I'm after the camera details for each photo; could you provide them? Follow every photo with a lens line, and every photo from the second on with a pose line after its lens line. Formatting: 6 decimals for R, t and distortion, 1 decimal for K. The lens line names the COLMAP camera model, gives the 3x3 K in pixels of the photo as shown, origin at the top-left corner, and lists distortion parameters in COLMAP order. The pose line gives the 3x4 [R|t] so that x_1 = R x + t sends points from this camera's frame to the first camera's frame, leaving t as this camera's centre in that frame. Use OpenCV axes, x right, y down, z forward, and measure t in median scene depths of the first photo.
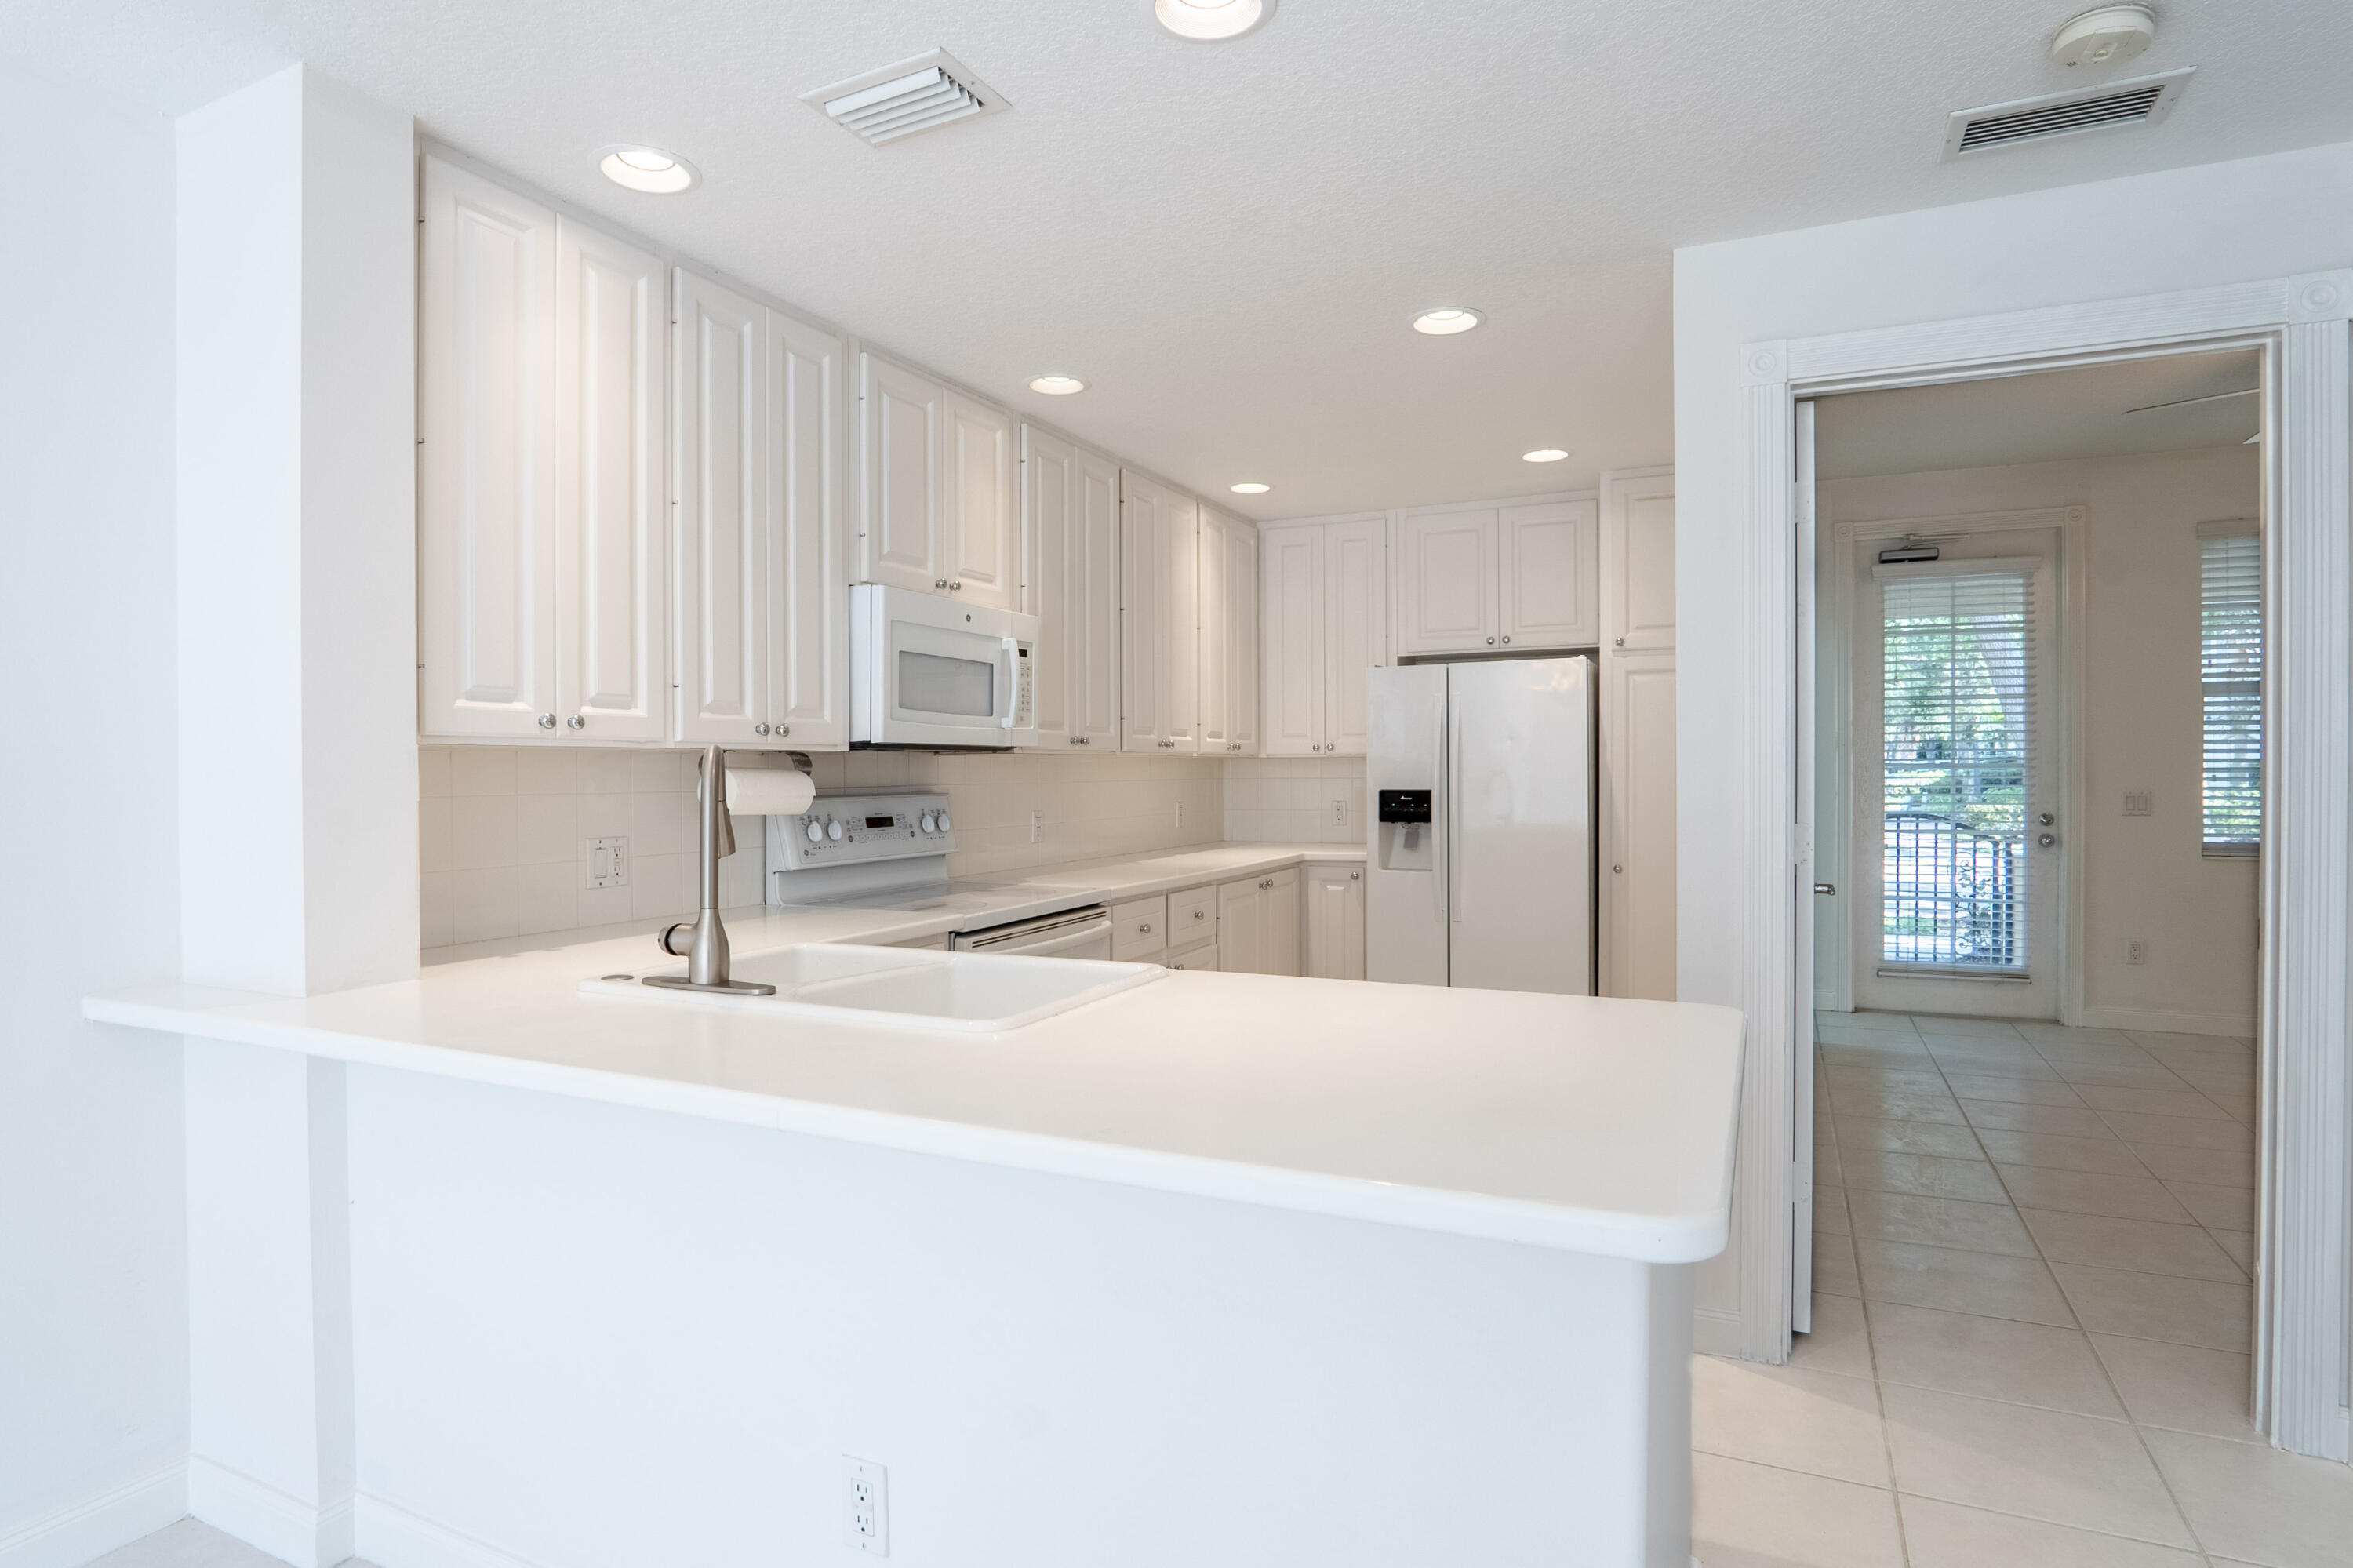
lens RADIAL K [[1255.1, 0, 1171.7], [0, 1255.1, 783.3], [0, 0, 1]] dist [-0.028164, -0.000448]
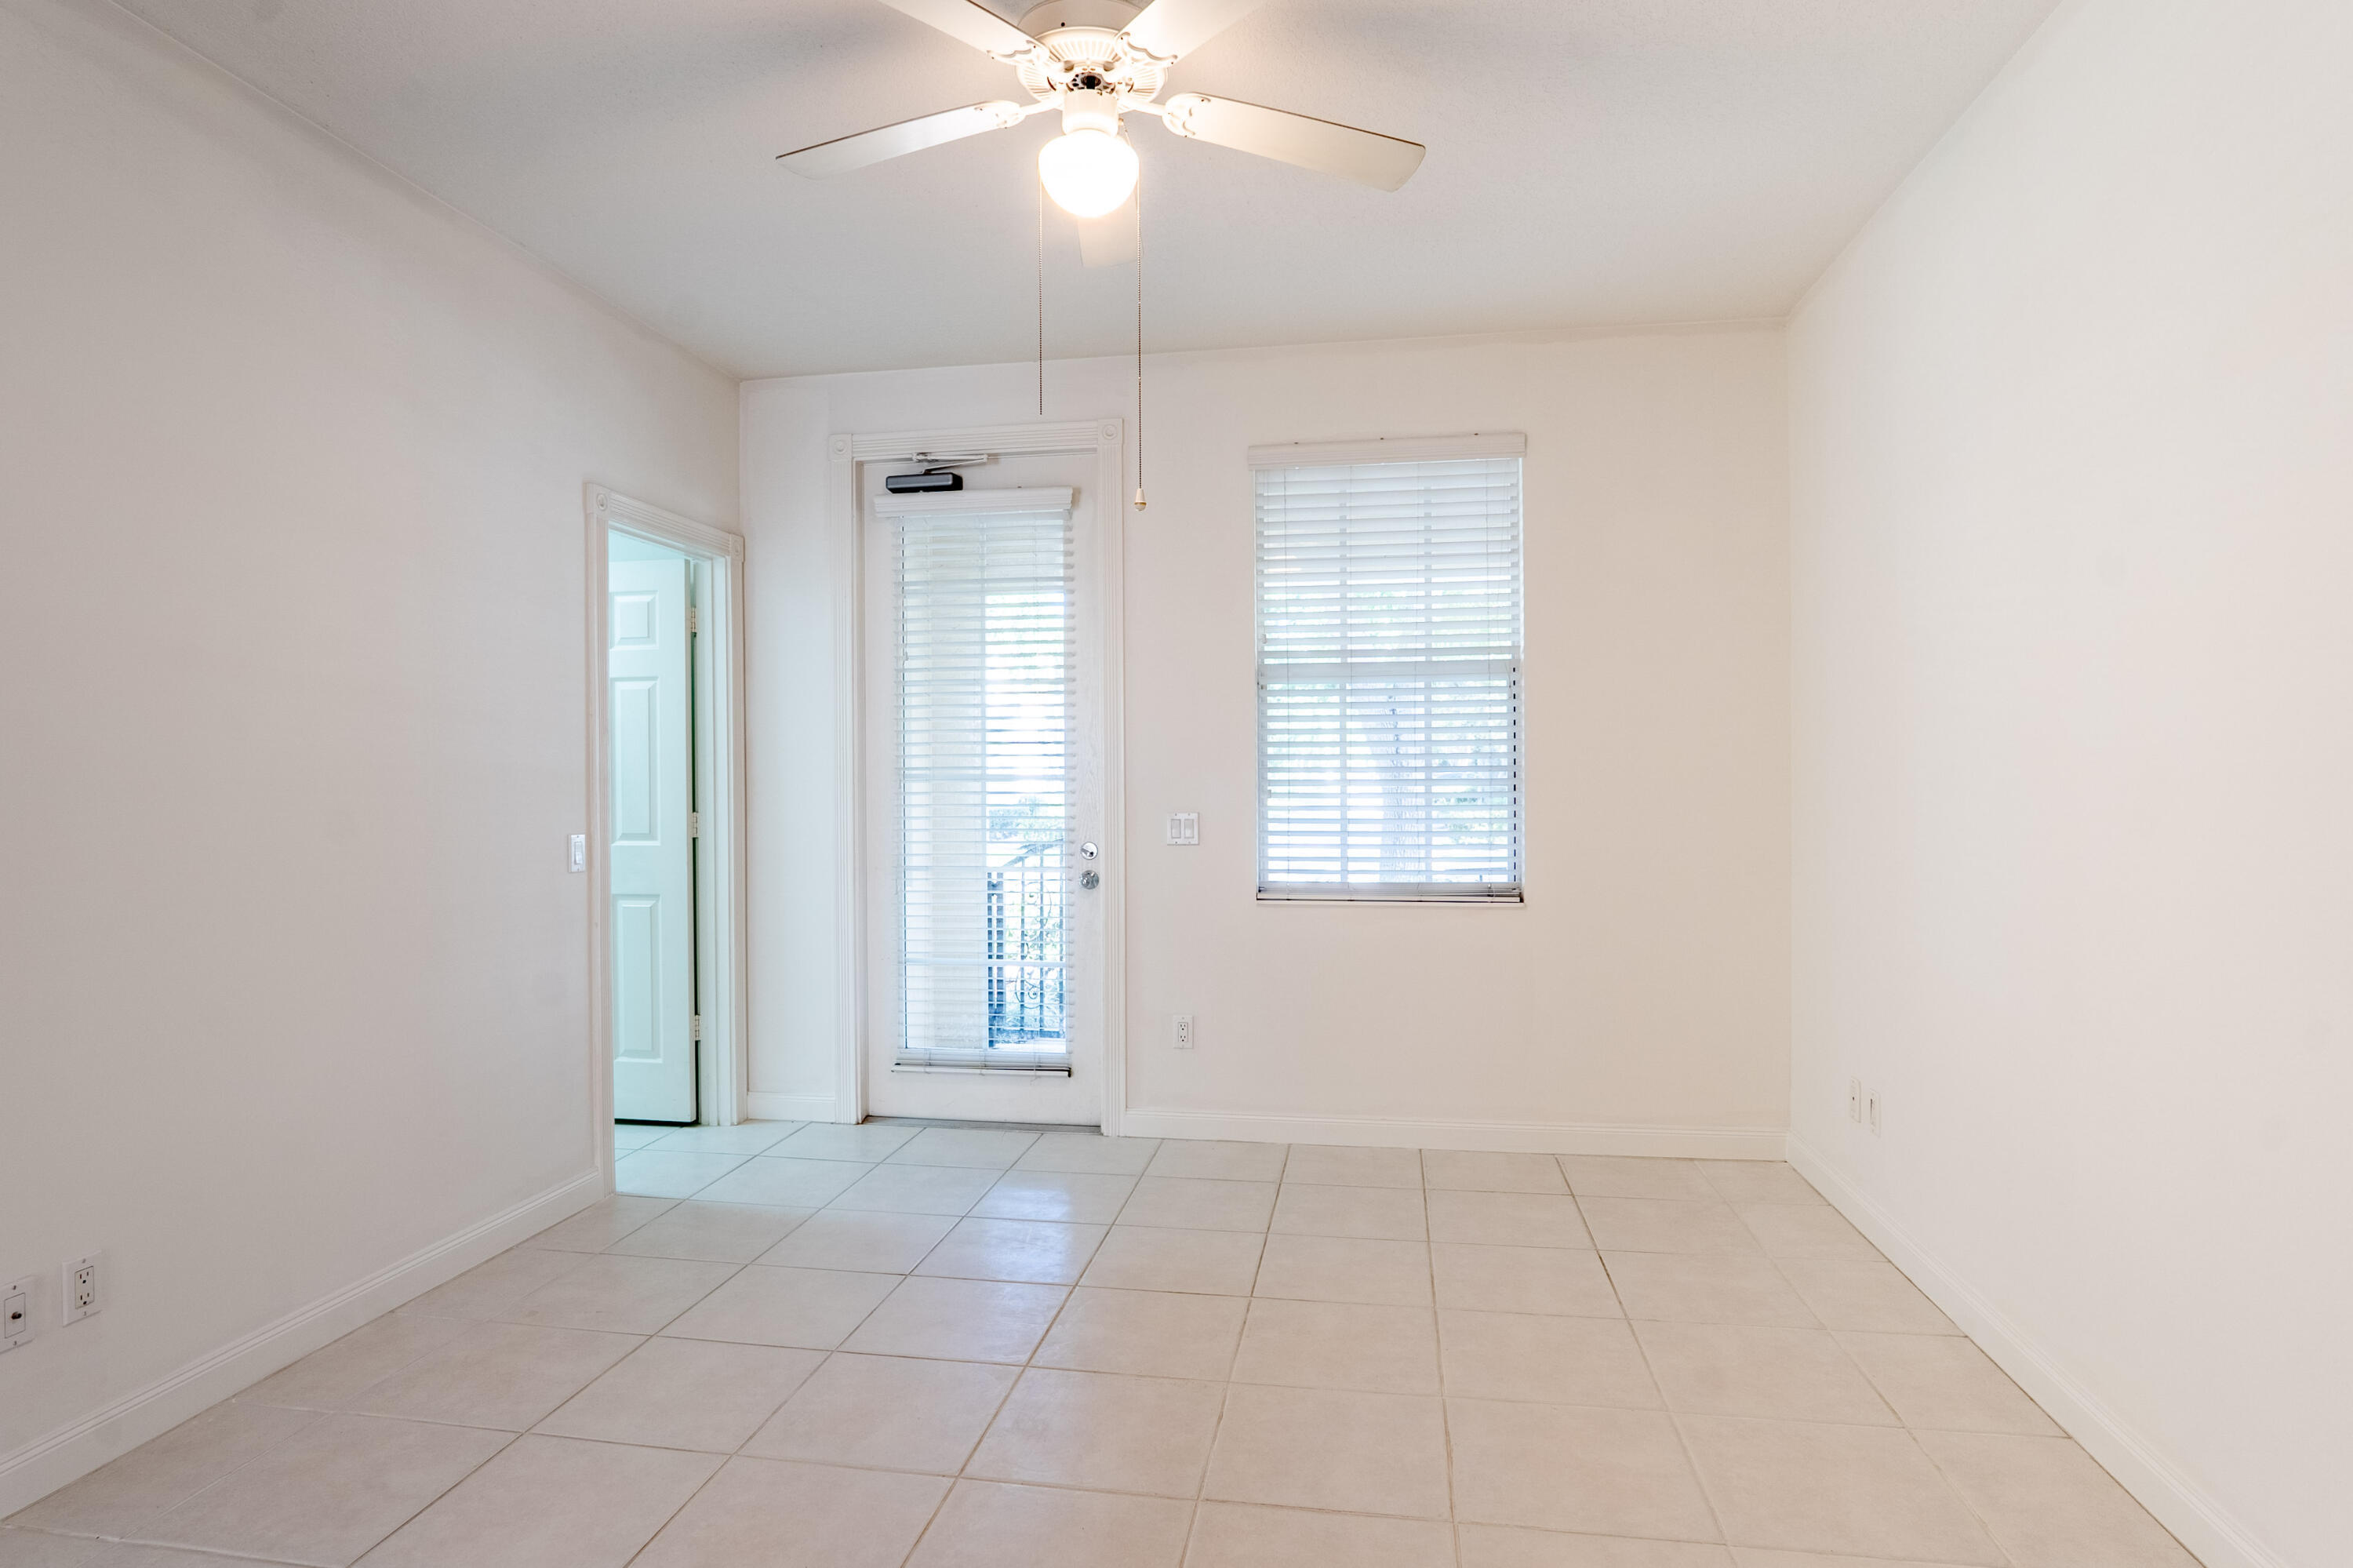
lens RADIAL K [[1255.1, 0, 1174.9], [0, 1255.1, 786.3], [0, 0, 1]] dist [-0.028164, -0.000448]
pose [[0.963485, -0.000037, 0.267762, 0.554680], [0.001286, 0.999989, -0.004489, -0.005335], [-0.267759, 0.004670, 0.963475, 0.273681]]
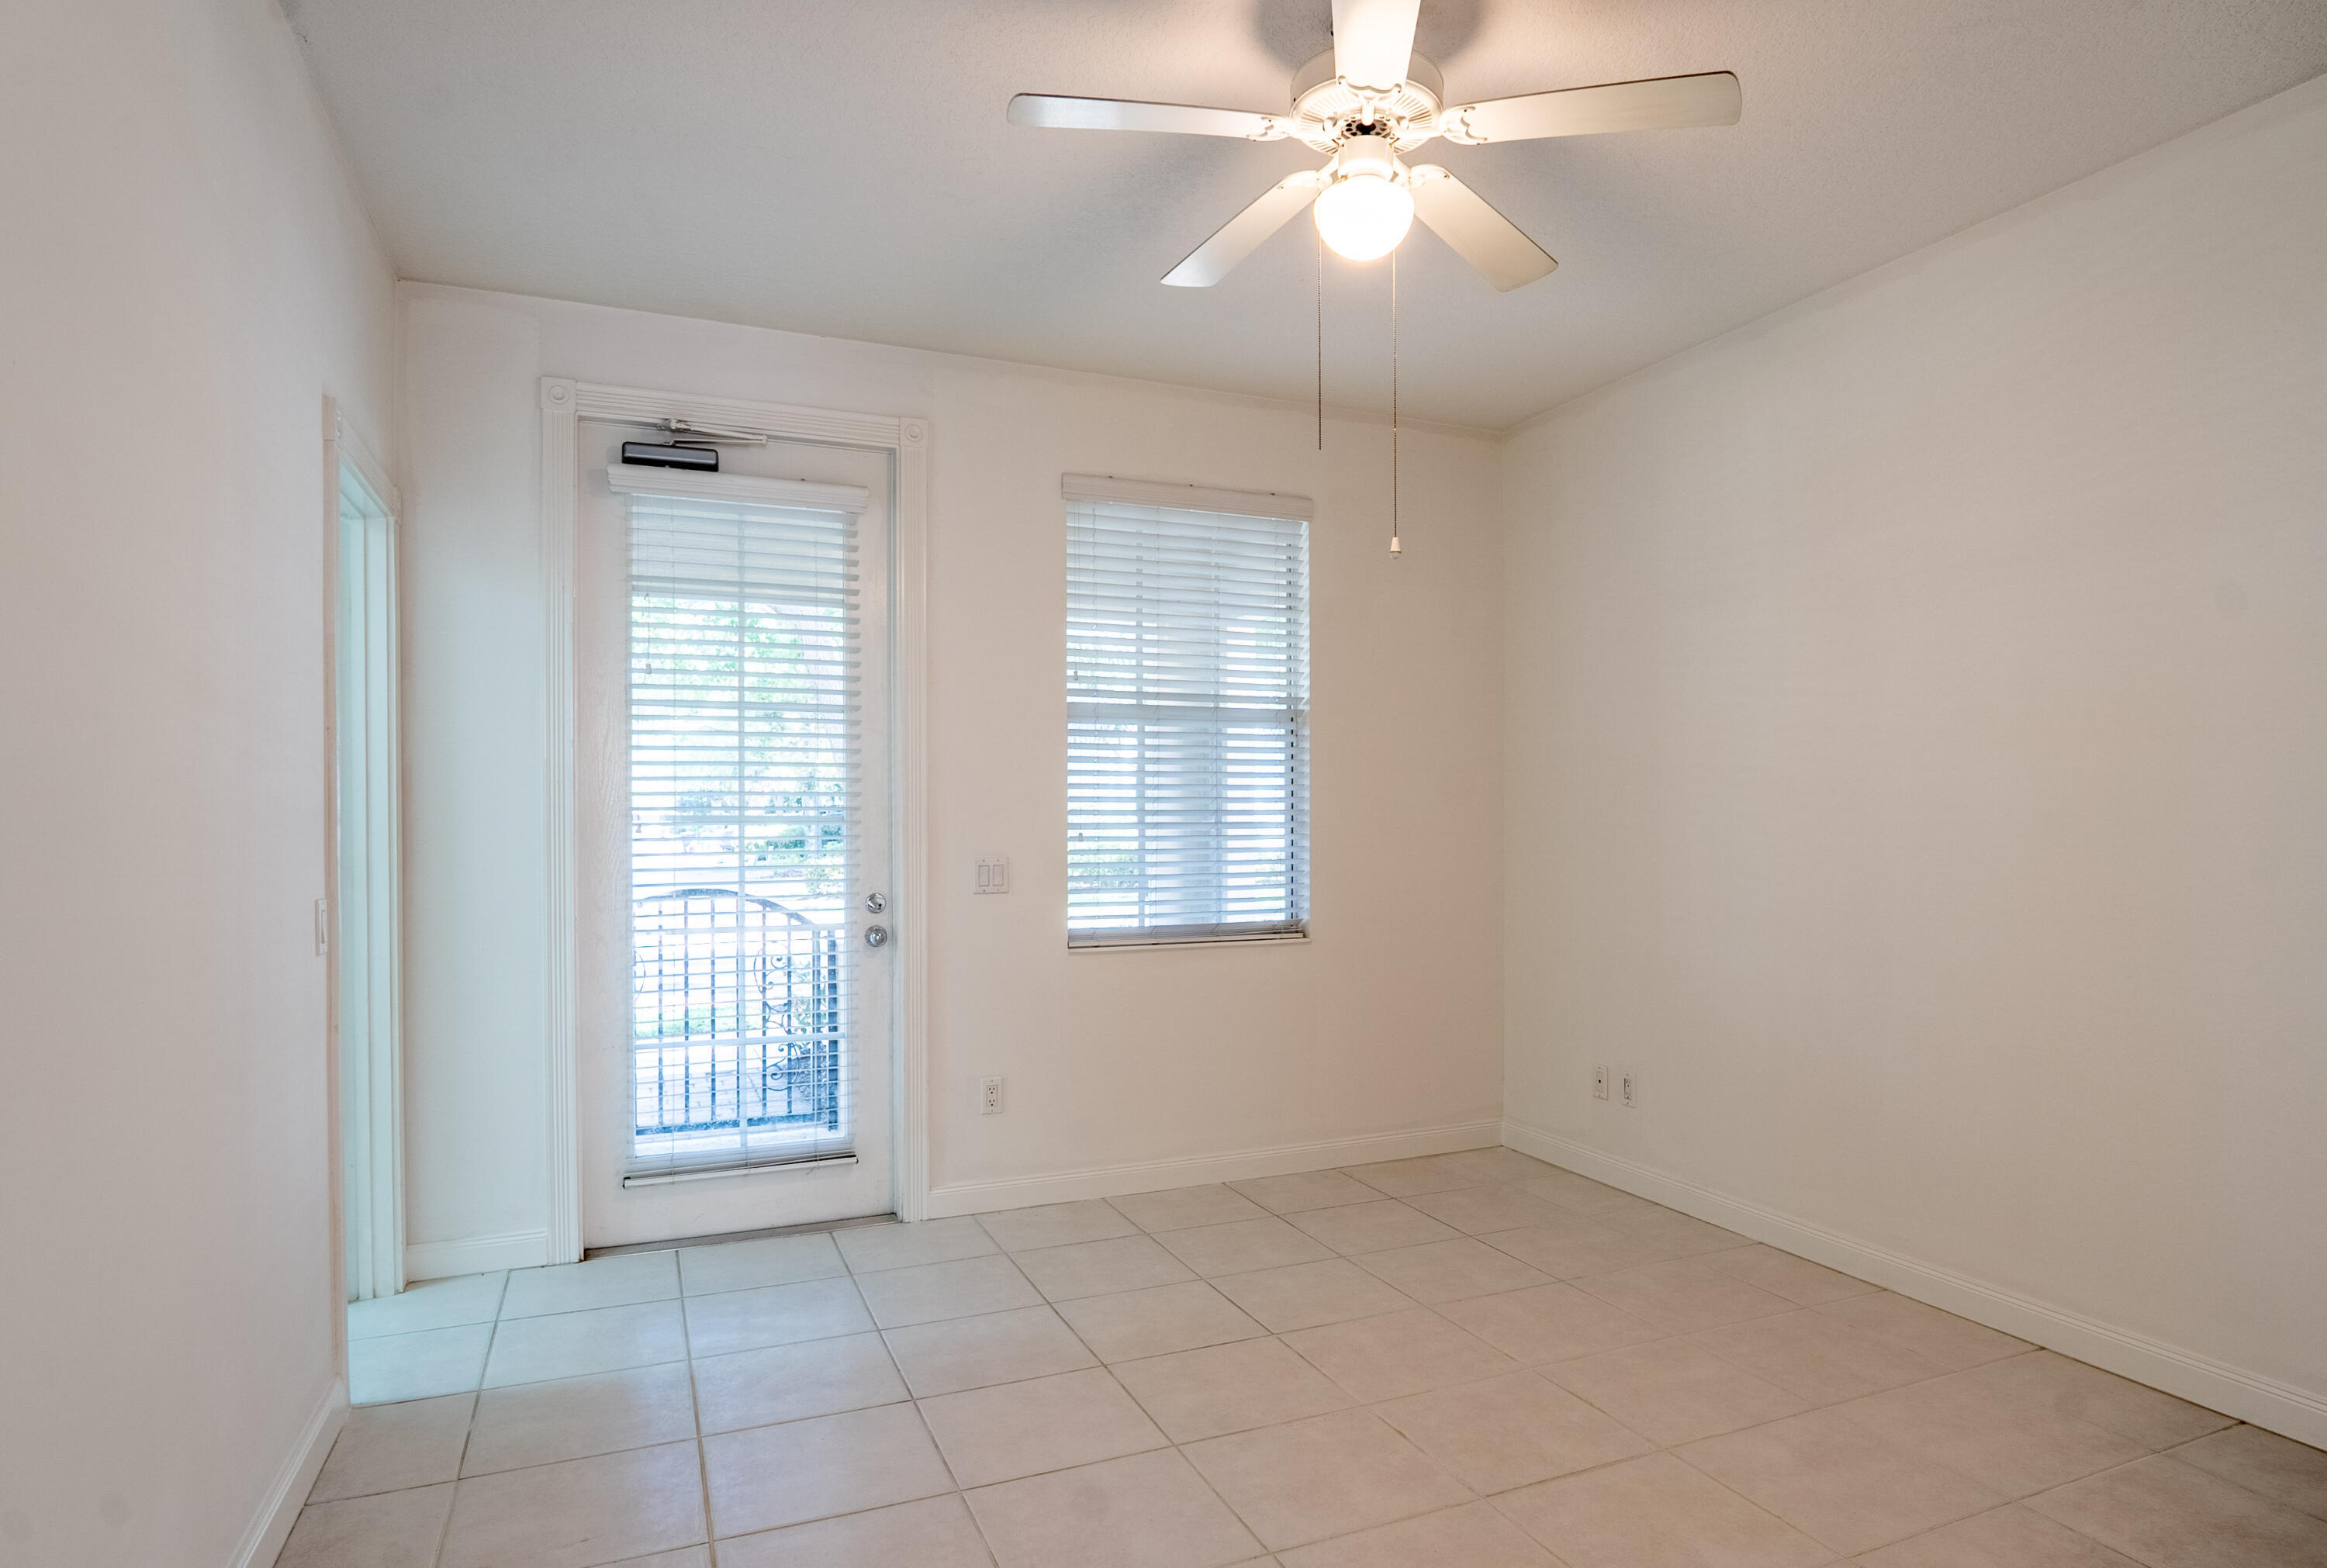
lens RADIAL K [[1332.3, 0, 1211.9], [0, 1332.3, 835.7], [0, 0, 1]] dist [-0.022076, 0.000257]
pose [[0.650560, -0.004790, 0.759440, 0.295113], [0.005468, 0.999984, 0.001623, -0.005948], [-0.759435, 0.003097, 0.650575, 0.416370]]
